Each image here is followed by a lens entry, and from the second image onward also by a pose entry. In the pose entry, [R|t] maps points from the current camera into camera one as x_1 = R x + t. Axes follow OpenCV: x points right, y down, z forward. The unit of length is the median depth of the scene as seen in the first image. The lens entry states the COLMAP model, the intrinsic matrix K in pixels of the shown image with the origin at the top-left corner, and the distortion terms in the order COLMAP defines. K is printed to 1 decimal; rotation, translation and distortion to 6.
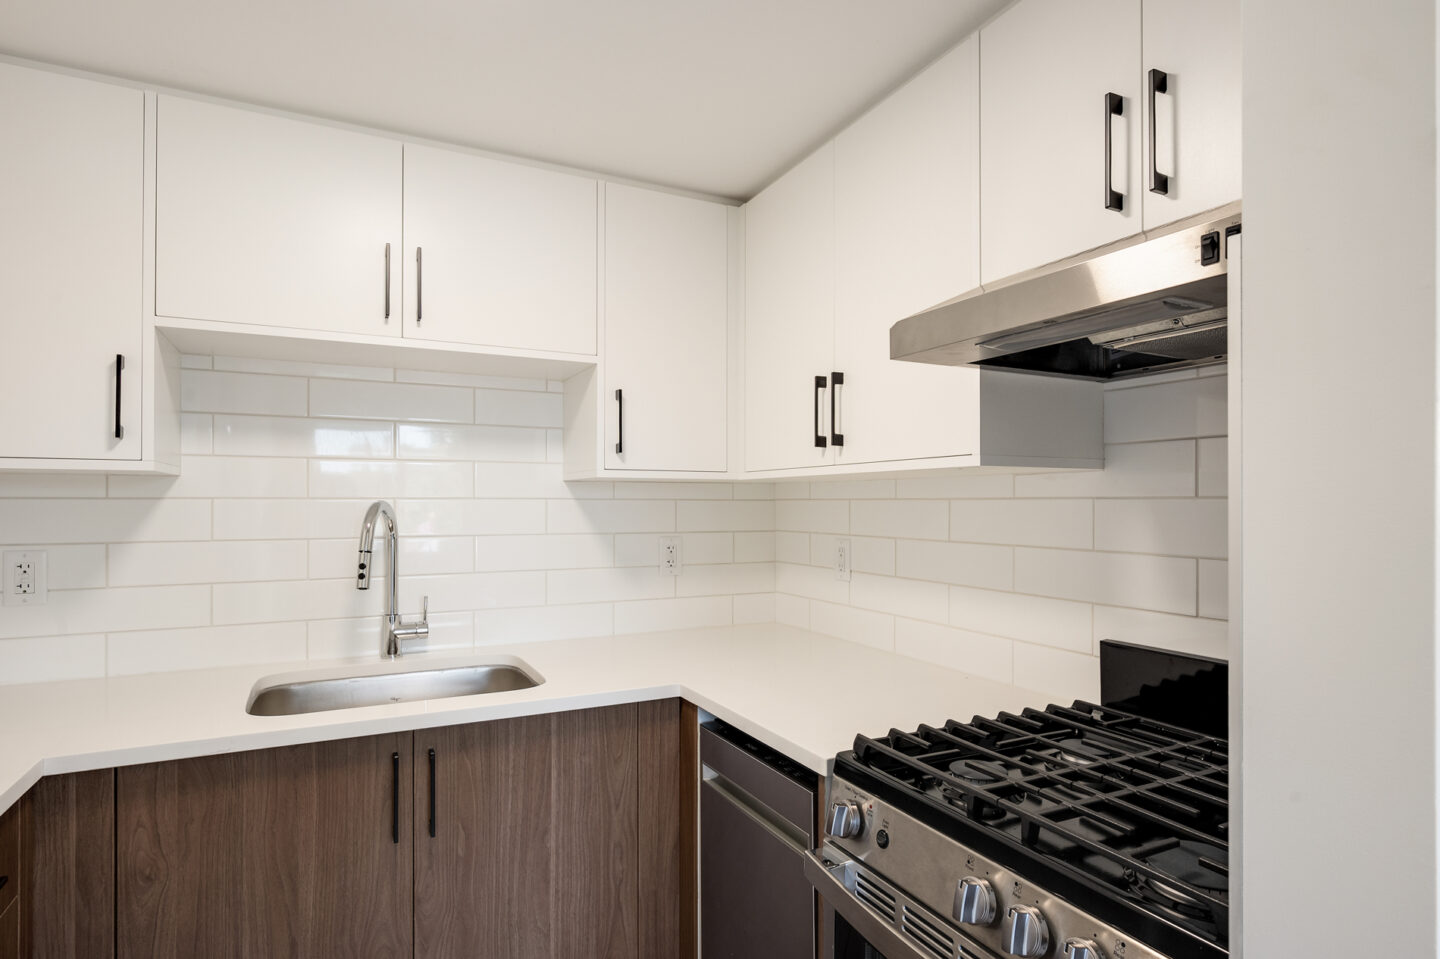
lens RADIAL K [[766.2, 0, 719.9], [0, 766.2, 508.8], [0, 0, 1]] dist [-0.002110, -0.000242]
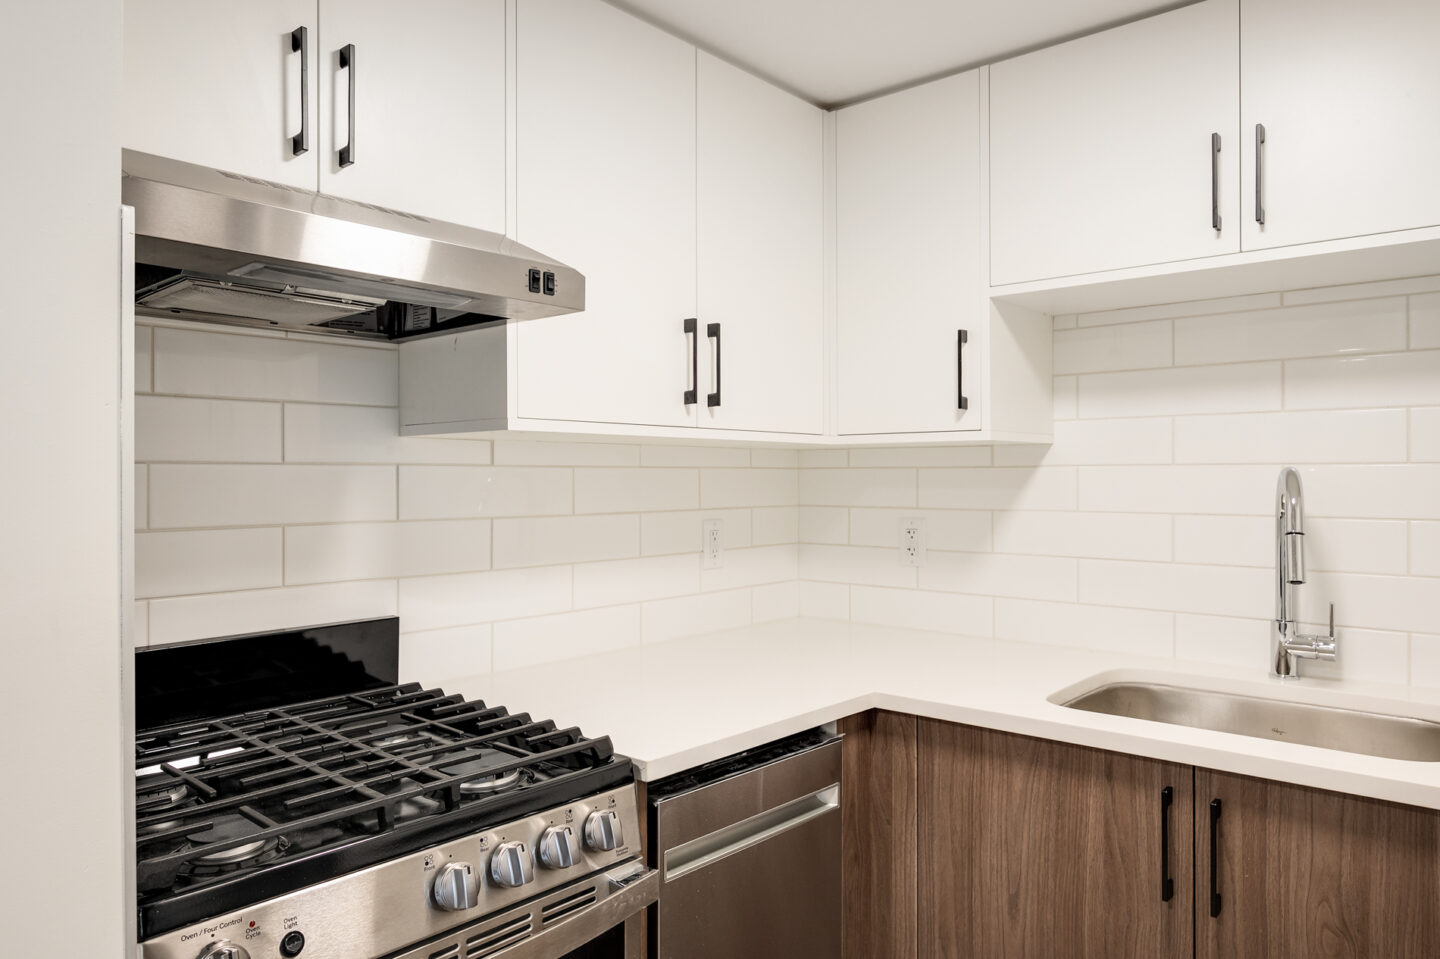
lens RADIAL K [[981.3, 0, 720.0], [0, 981.3, 479.5], [0, 0, 1]] dist [-0.001336, -0.000040]
pose [[0.383456, 0.006408, -0.923537, 0.319091], [-0.005042, 0.999976, 0.004845, -0.001607], [0.923546, 0.002799, 0.383479, 0.168749]]
